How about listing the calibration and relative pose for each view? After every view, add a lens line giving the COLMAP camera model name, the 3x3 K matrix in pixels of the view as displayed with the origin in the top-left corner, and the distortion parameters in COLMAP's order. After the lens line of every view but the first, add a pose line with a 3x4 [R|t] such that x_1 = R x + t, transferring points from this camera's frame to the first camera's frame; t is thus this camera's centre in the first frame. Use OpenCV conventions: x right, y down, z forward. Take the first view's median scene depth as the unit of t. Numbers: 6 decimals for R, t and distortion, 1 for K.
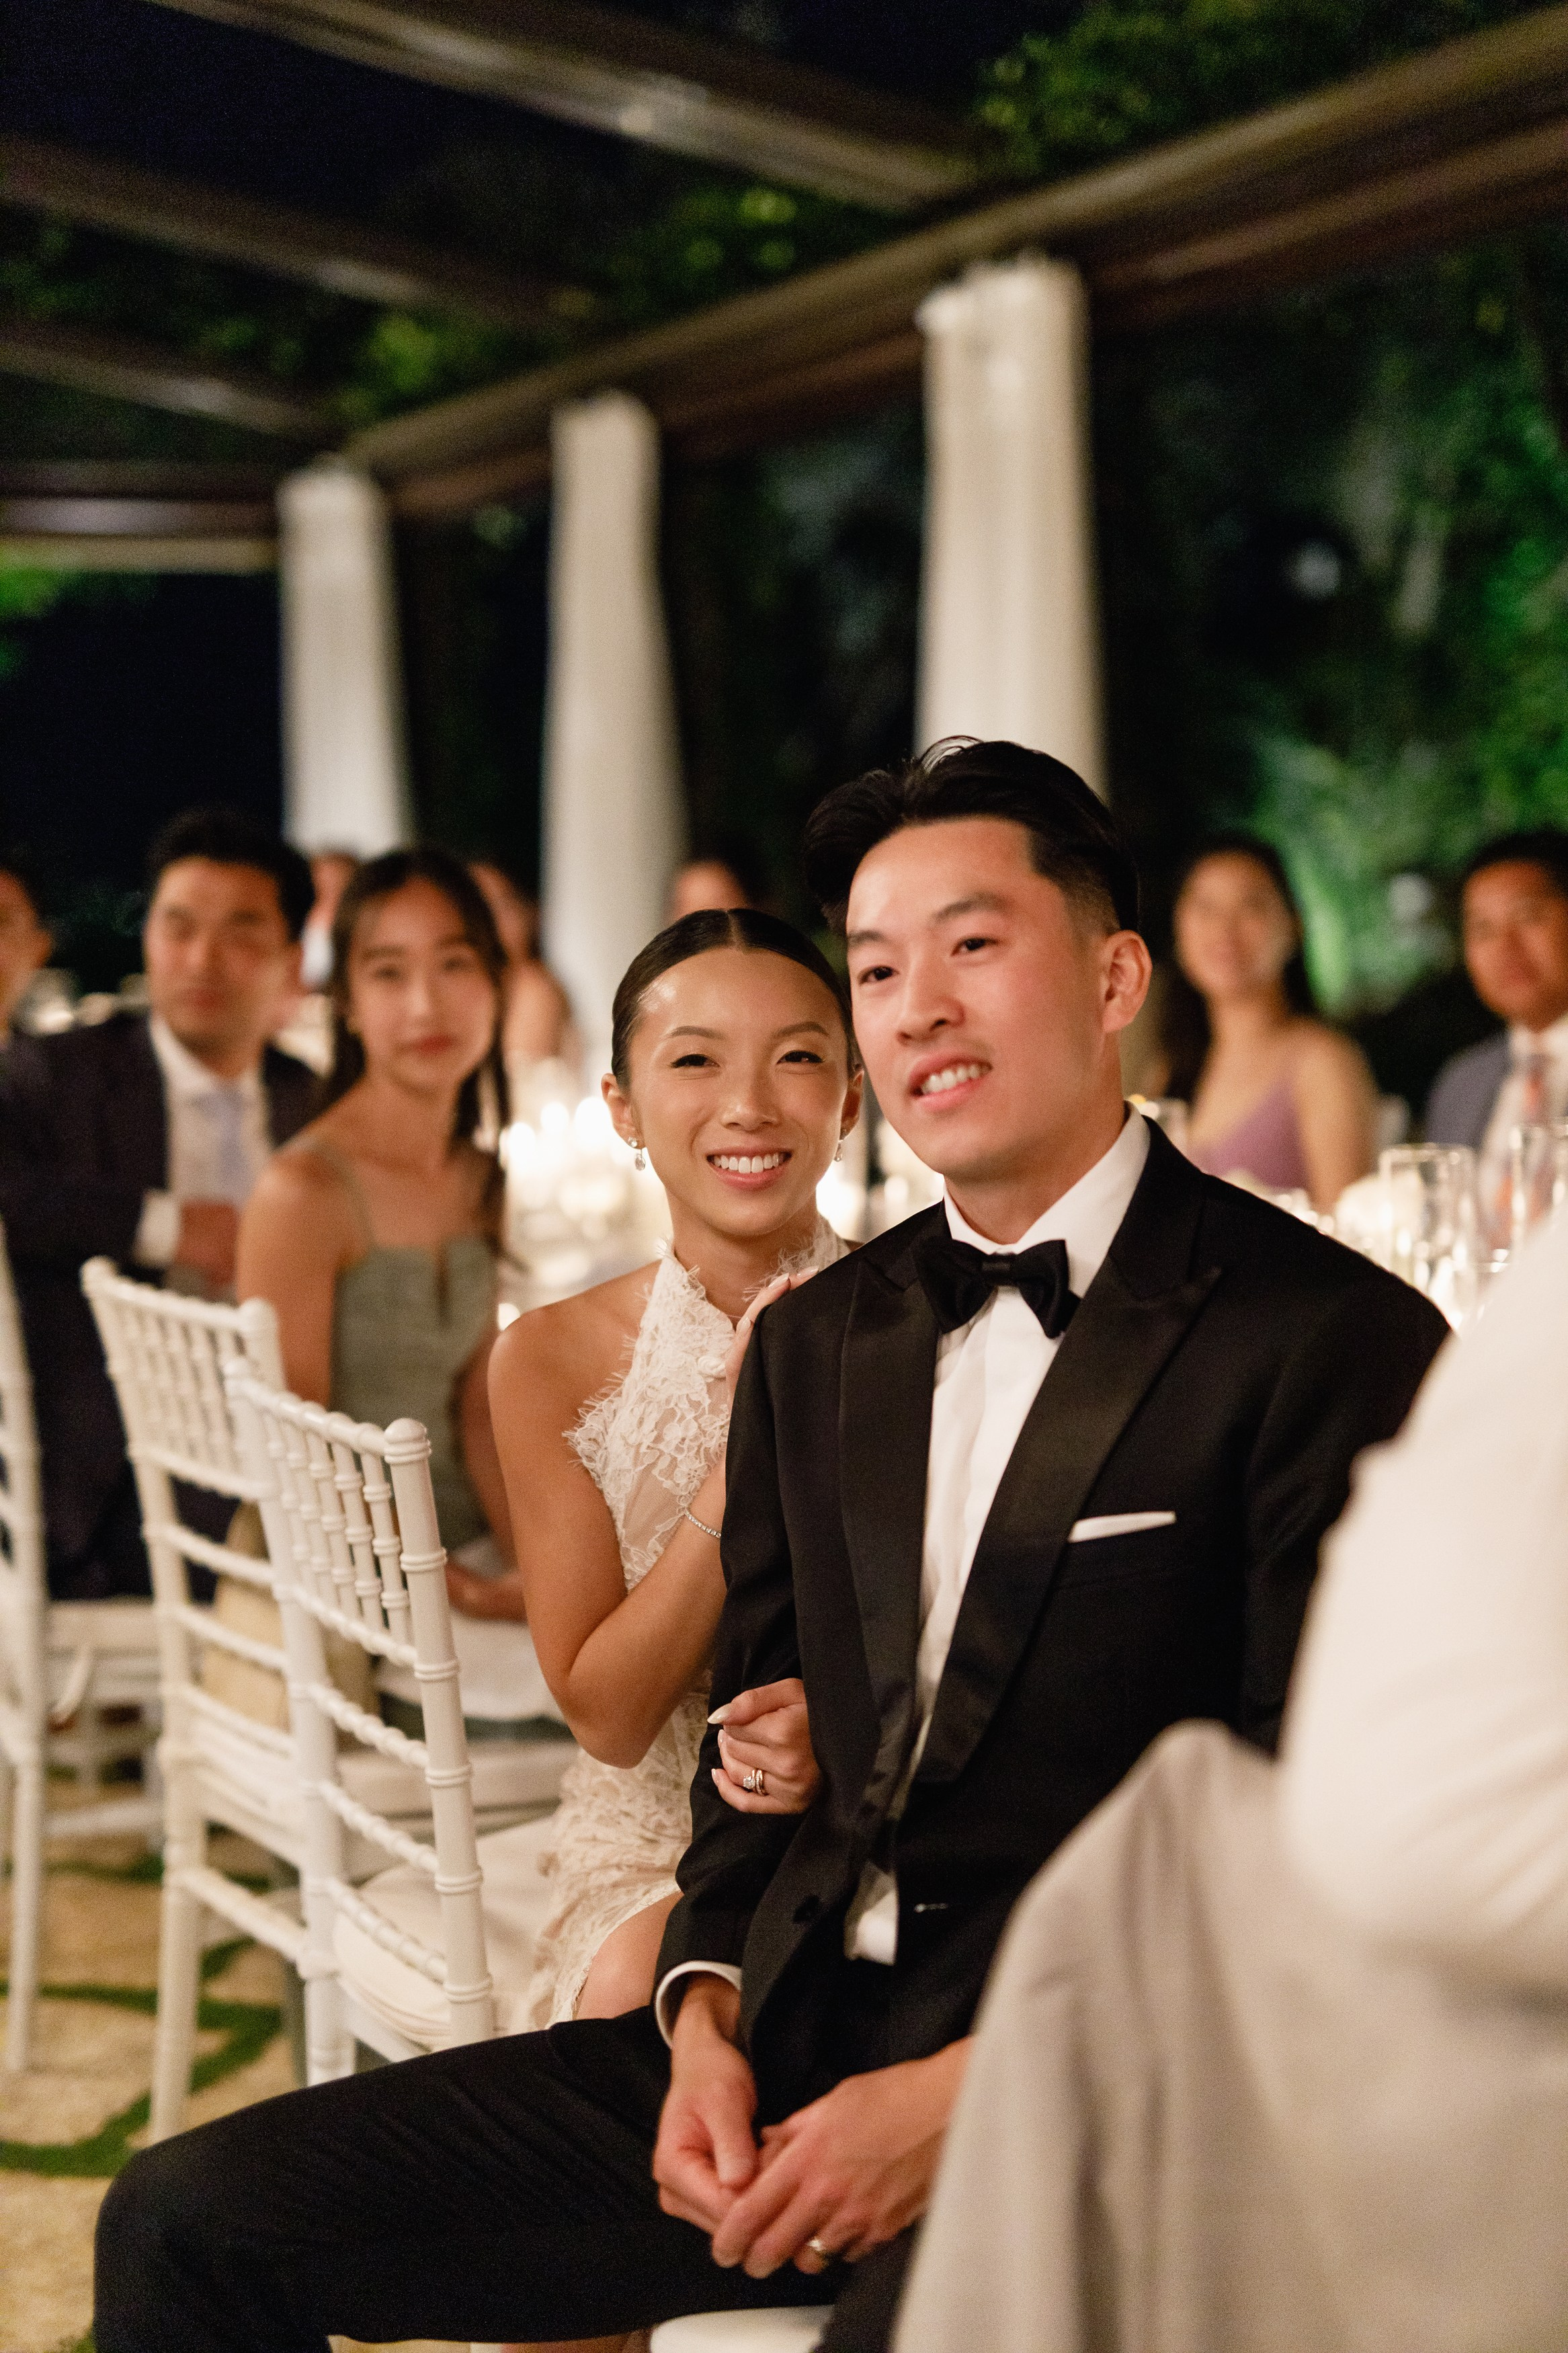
lens RADIAL K [[3189.4, 0, 766.9], [0, 3189.4, 1174.8], [0, 0, 1]] dist [0.044797, 0.000000]
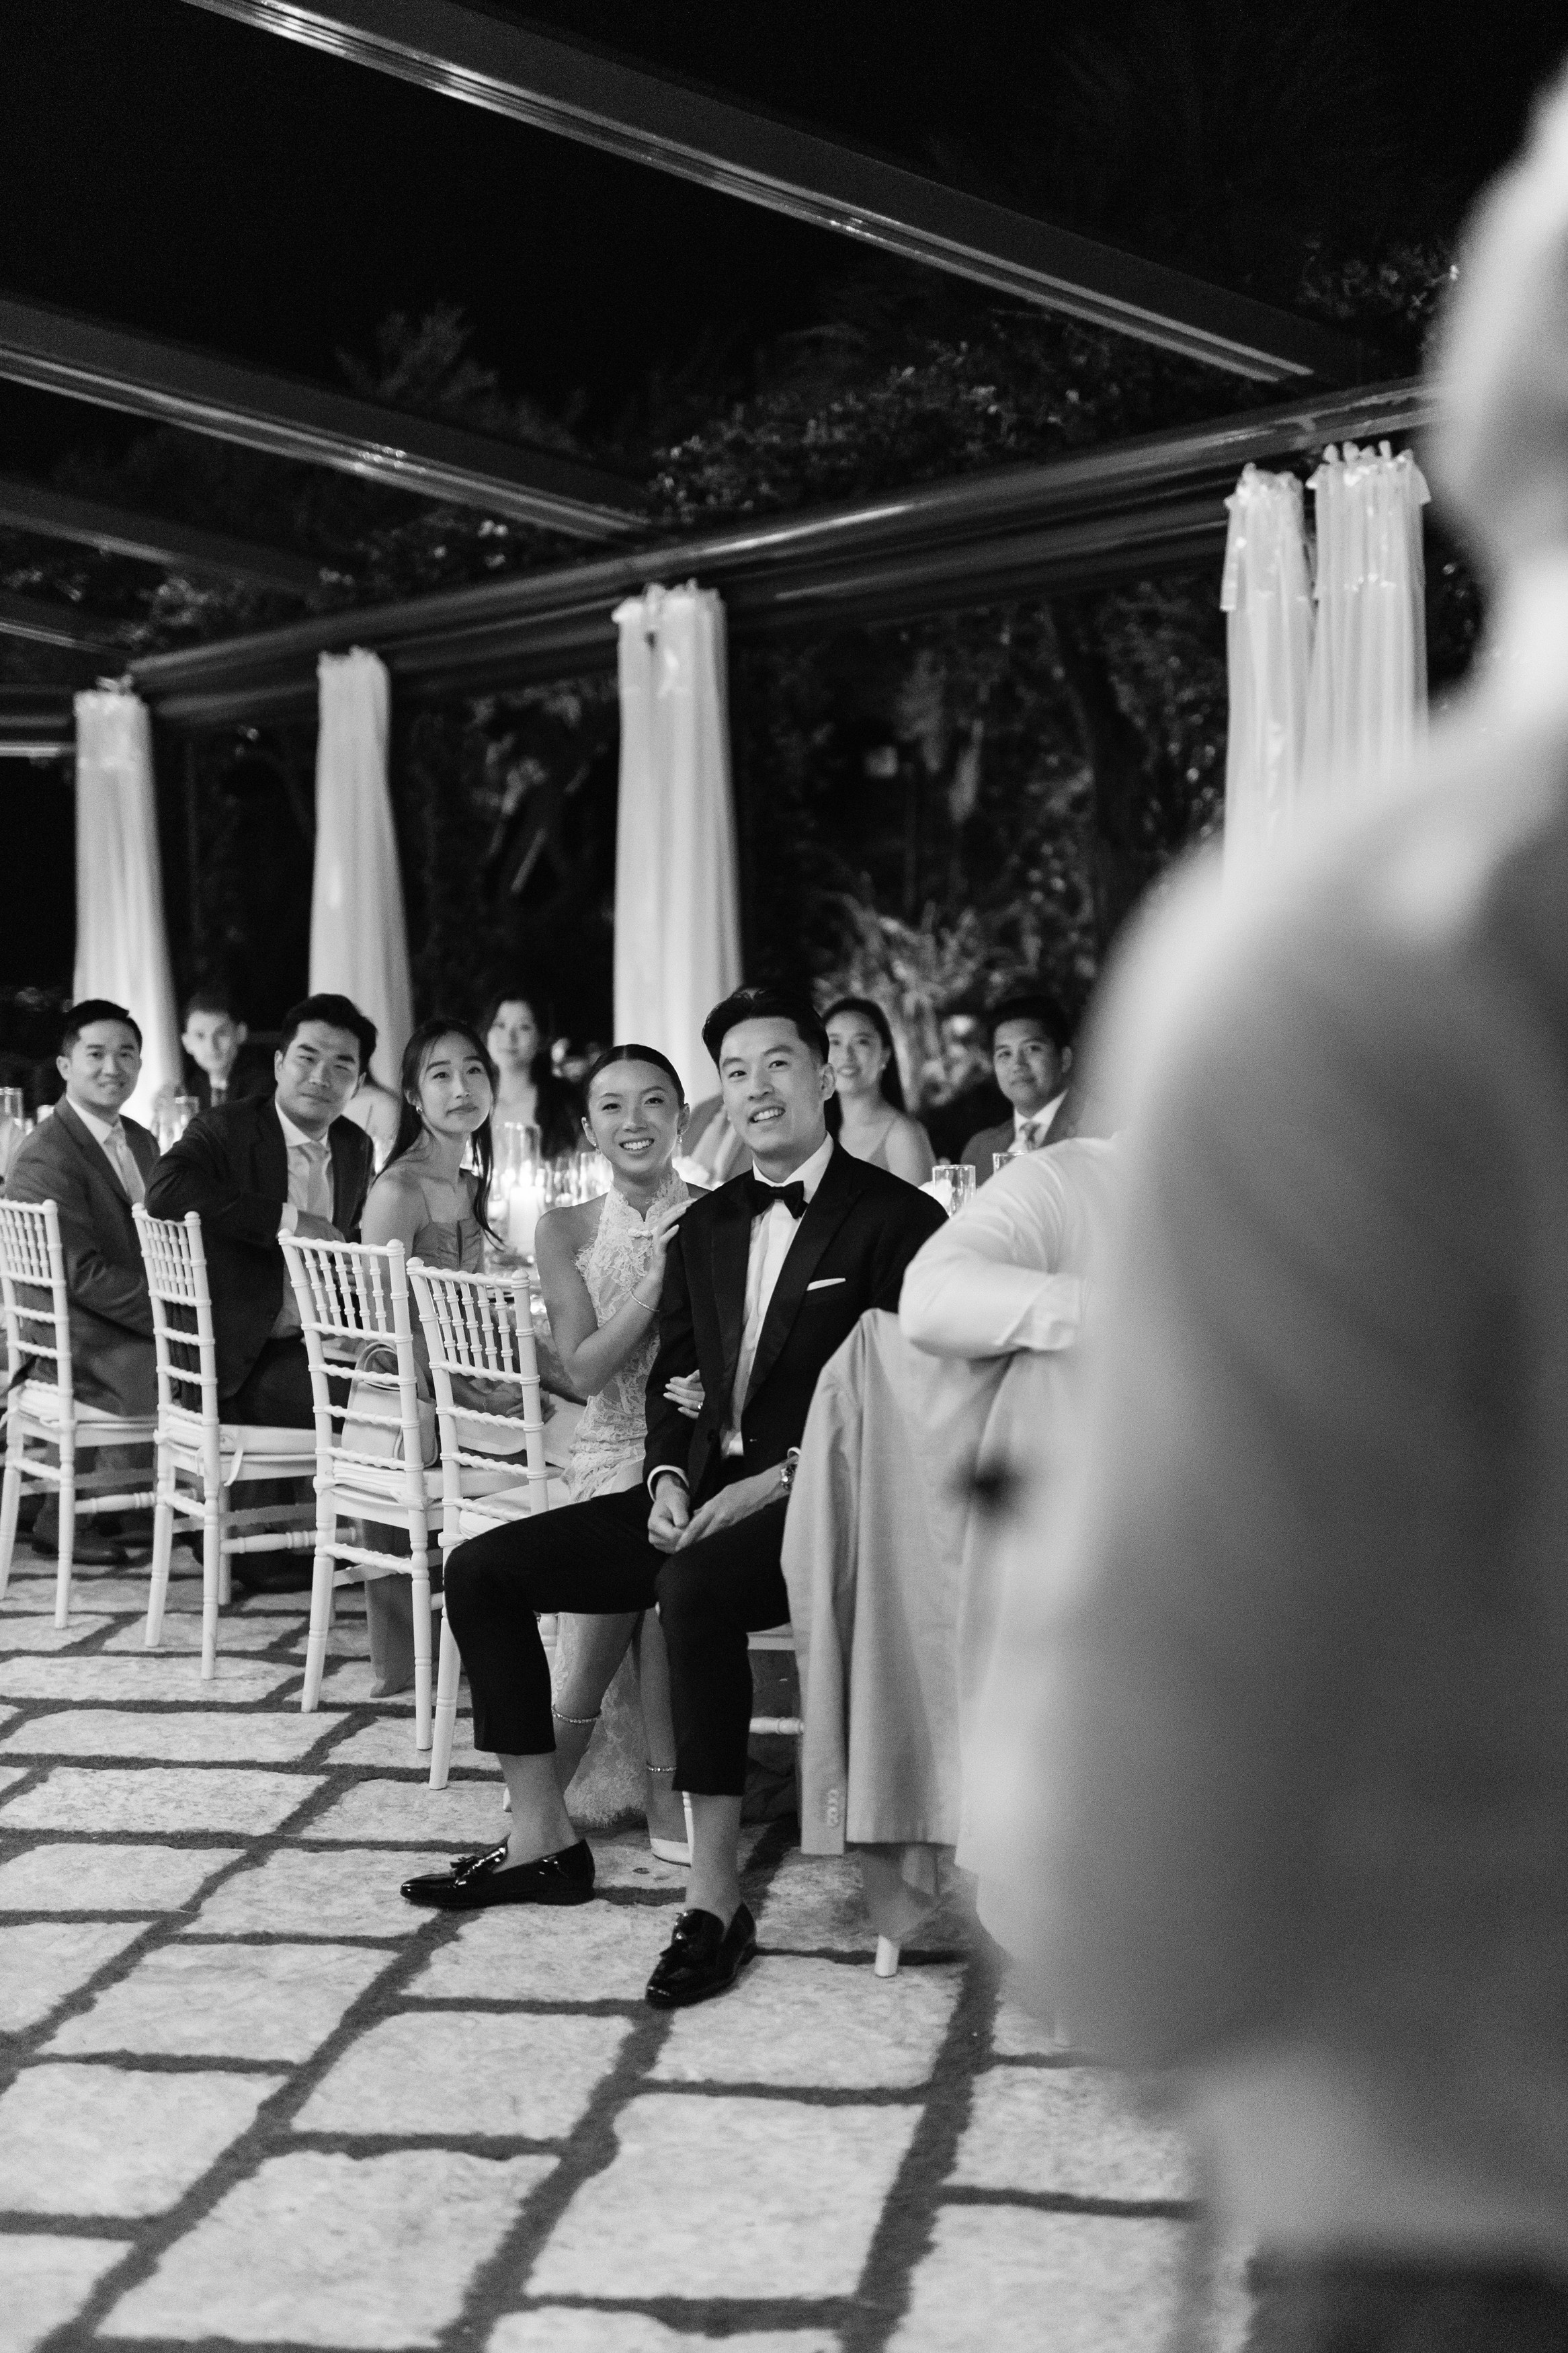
lens RADIAL K [[3189.4, 0, 788.4], [0, 3189.4, 1181.7], [0, 0, 1]] dist [0.044797, 0.000000]
pose [[0.990427, -0.007526, 0.137832, -0.073797], [0.012249, 0.999365, -0.033453, 0.029306], [-0.137492, 0.034821, 0.989891, -0.415194]]
